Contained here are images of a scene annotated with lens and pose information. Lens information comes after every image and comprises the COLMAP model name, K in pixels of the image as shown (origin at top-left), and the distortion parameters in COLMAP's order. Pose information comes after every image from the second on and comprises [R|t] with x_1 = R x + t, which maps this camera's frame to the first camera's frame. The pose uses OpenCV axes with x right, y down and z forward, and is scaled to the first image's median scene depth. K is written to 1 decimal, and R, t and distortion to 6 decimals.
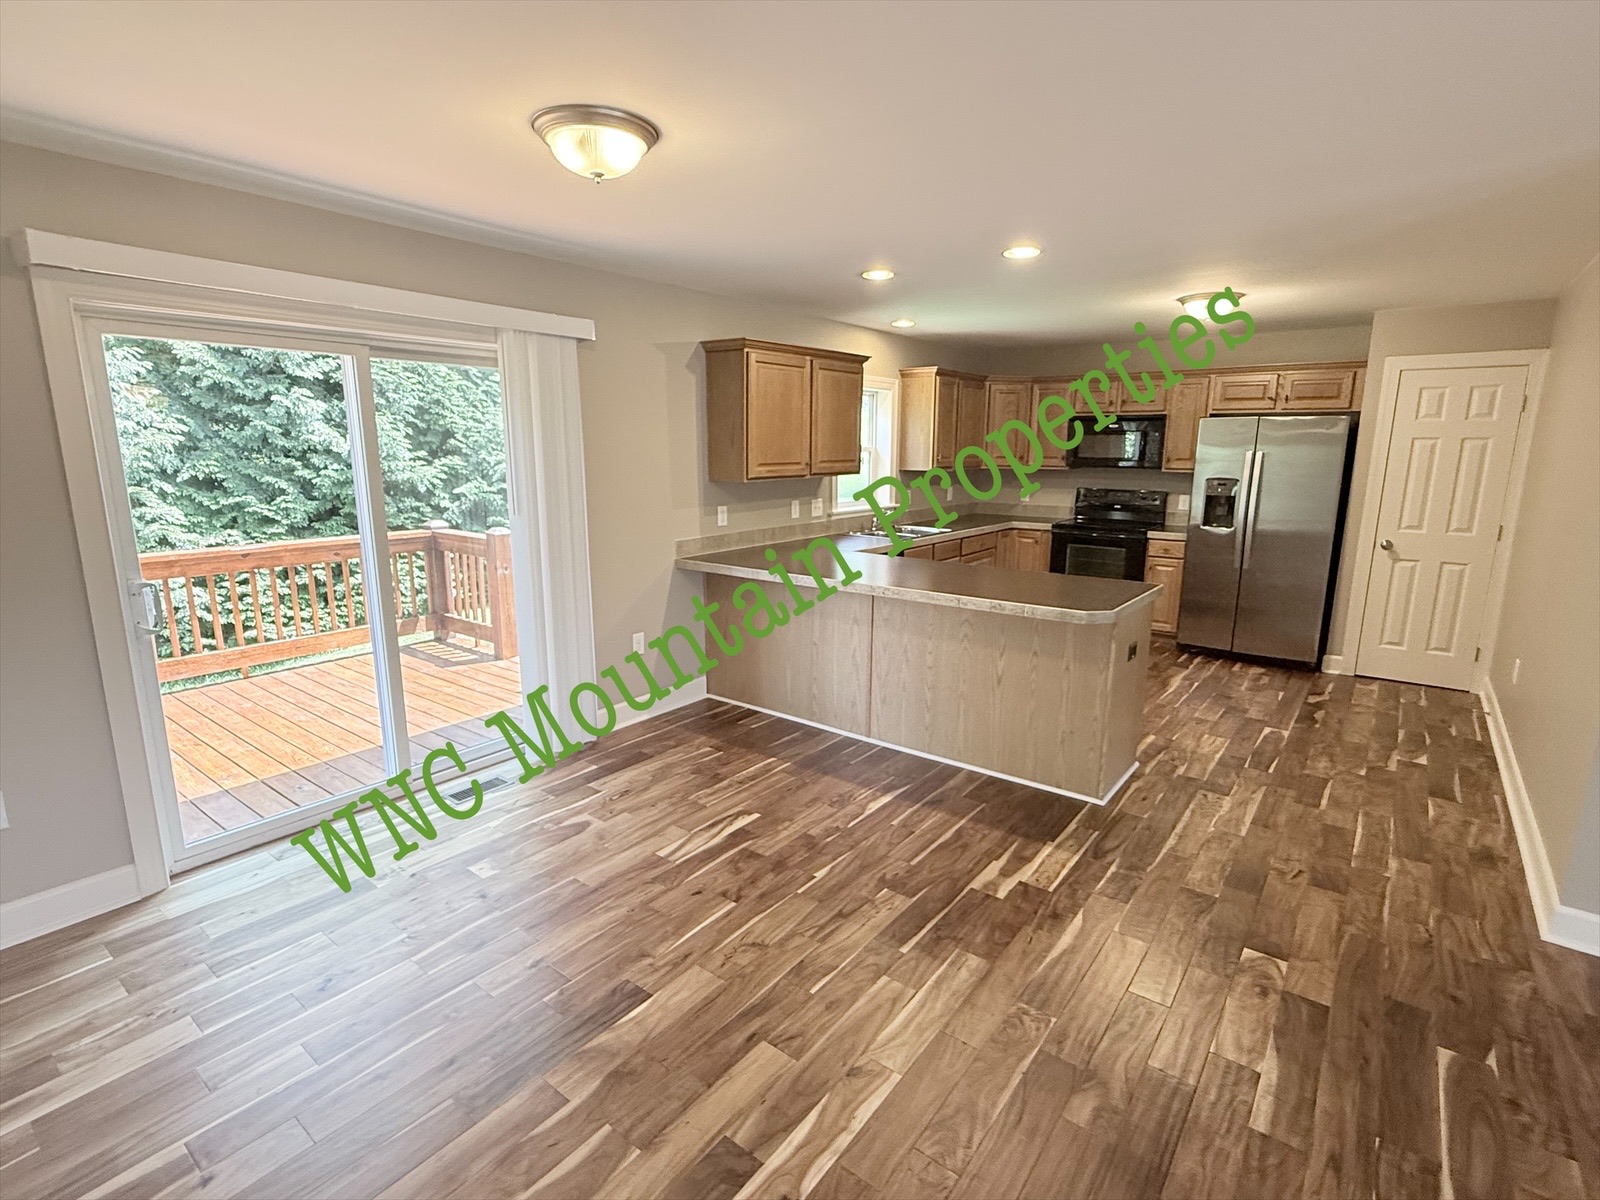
lens RADIAL K [[775.2, 0, 804.7], [0, 775.2, 598.5], [0, 0, 1]] dist [-0.003609, 0.000207]
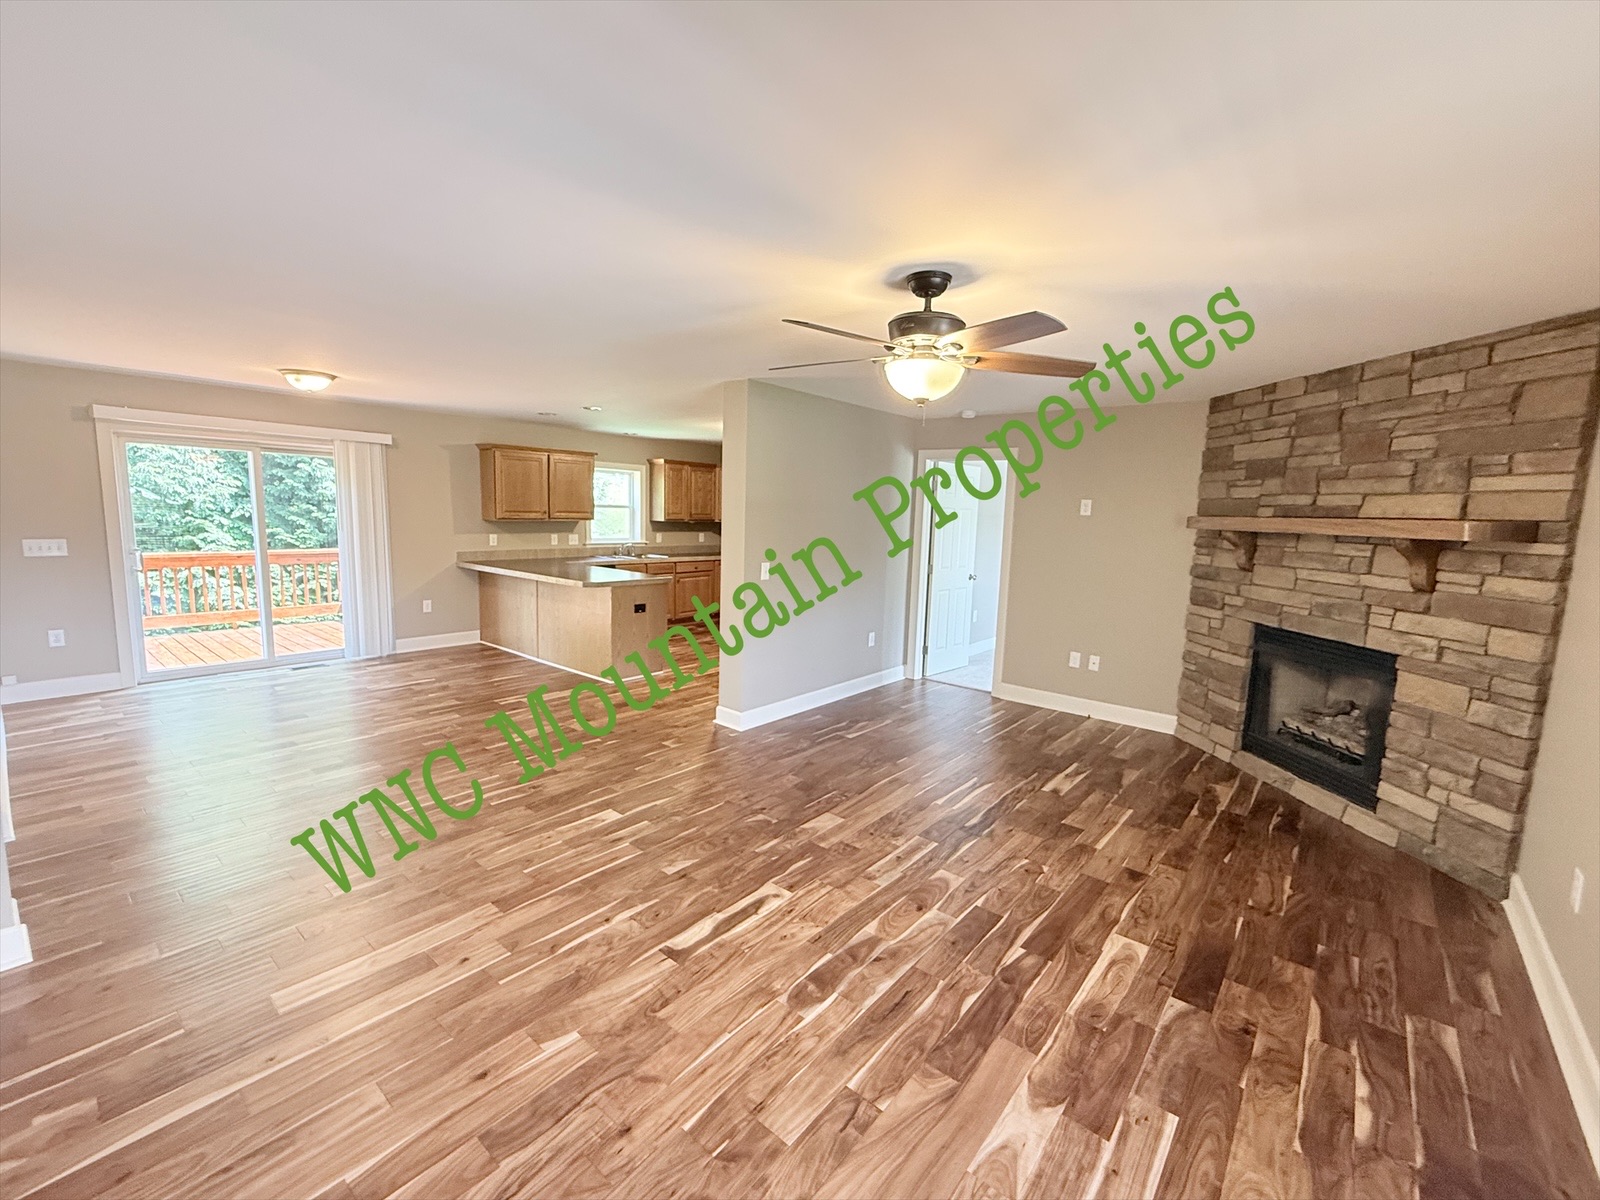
lens RADIAL K [[672.9, 0, 800.0], [0, 672.9, 600.0], [0, 0, 1]] dist [-0.001937, -0.000039]
pose [[0.998929, 0.031898, -0.033507, 0.884616], [-0.034007, 0.997345, -0.064393, 0.144142], [0.031364, 0.065464, 0.997362, -0.682461]]
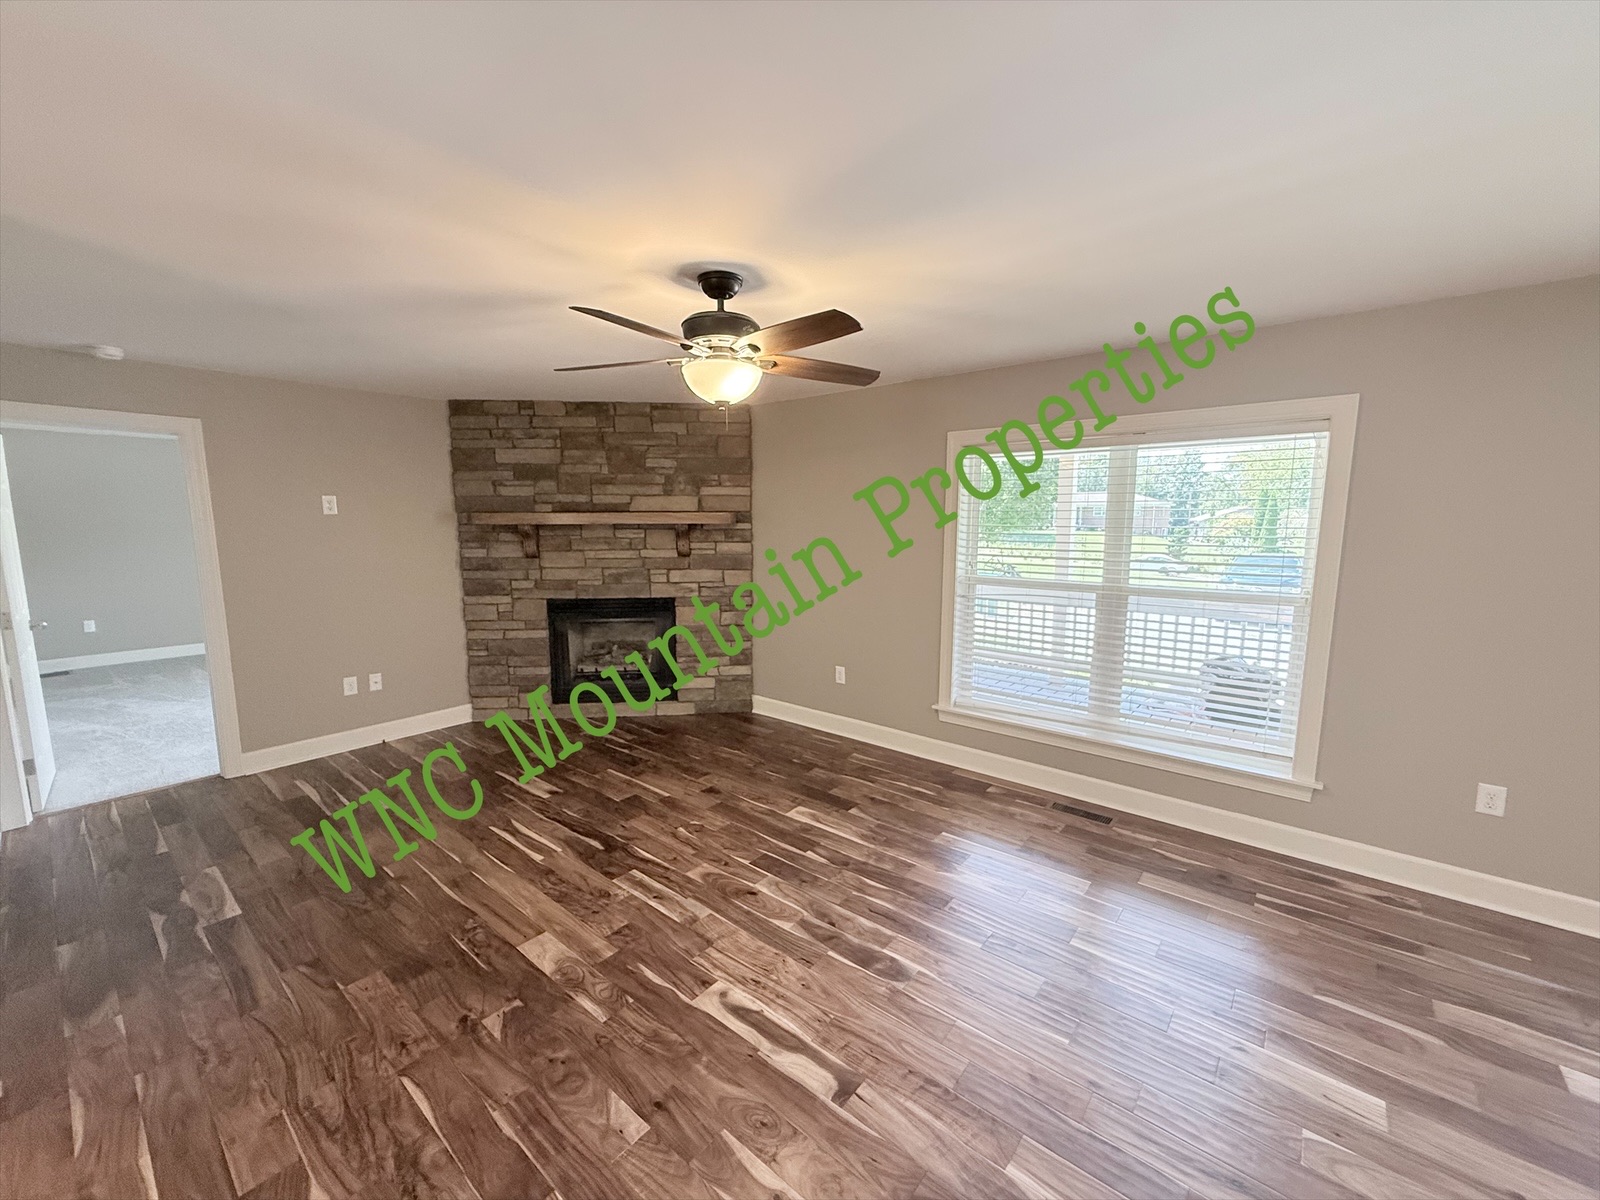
lens RADIAL K [[637.0, 0, 793.0], [0, 637.0, 598.0], [0, 0, 1]] dist [-0.003753, 0.000565]
pose [[0.039825, -0.129009, 0.990843, 0.312050], [0.197853, 0.973014, 0.118735, 0.018704], [-0.979422, 0.191313, 0.064276, -0.068456]]
